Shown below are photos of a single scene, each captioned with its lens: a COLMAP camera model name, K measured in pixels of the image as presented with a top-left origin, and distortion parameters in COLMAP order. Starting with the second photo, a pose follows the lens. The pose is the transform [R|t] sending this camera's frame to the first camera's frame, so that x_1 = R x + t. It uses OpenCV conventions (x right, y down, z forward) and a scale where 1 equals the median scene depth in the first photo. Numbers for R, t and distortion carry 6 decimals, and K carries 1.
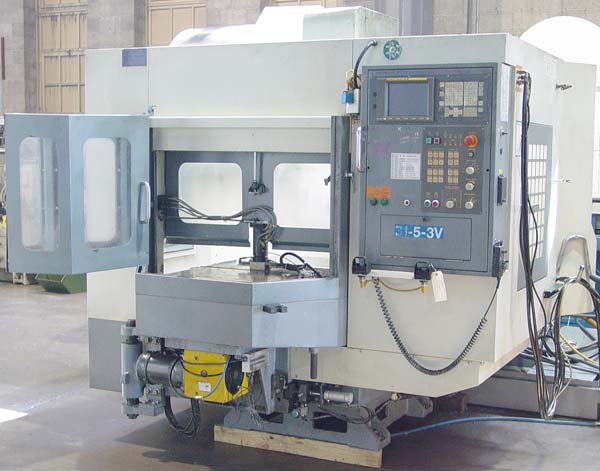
lens RADIAL K [[929.8, 0, 299.7], [0, 929.8, 239.4], [0, 0, 1]] dist [0.024577, 0.000000]
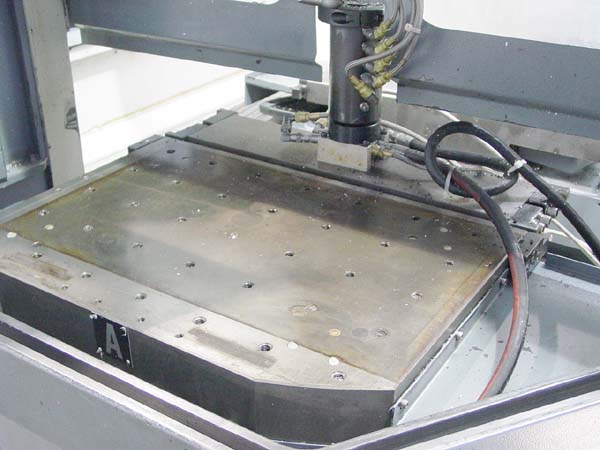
lens RADIAL K [[769.6, 0, 299.3], [0, 769.6, 224.7], [0, 0, 1]] dist [-0.056734, 0.000000]
pose [[0.995039, 0.036693, -0.092471, -0.036740], [0.000908, 0.926109, 0.377254, -0.043274], [0.099480, -0.375466, 0.921482, 0.780850]]
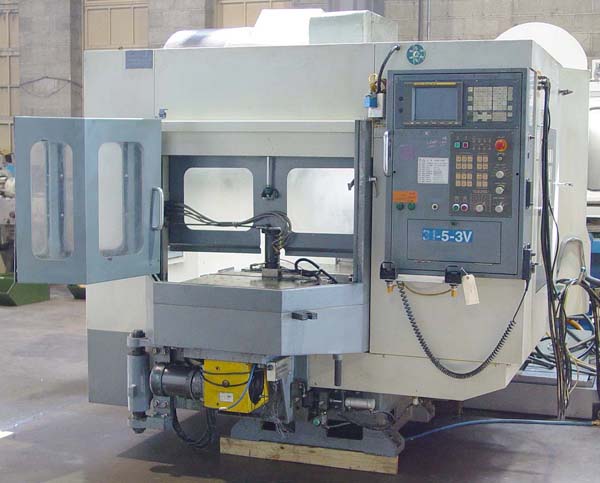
lens RADIAL K [[952.0, 0, 300.8], [0, 952.0, 237.7], [0, 0, 1]] dist [0.026915, 0.000000]
pose [[0.993962, -0.011046, 0.109164, -0.124517], [0.012081, 0.999888, -0.008822, 0.000890], [-0.109054, 0.010088, 0.993985, -0.003031]]
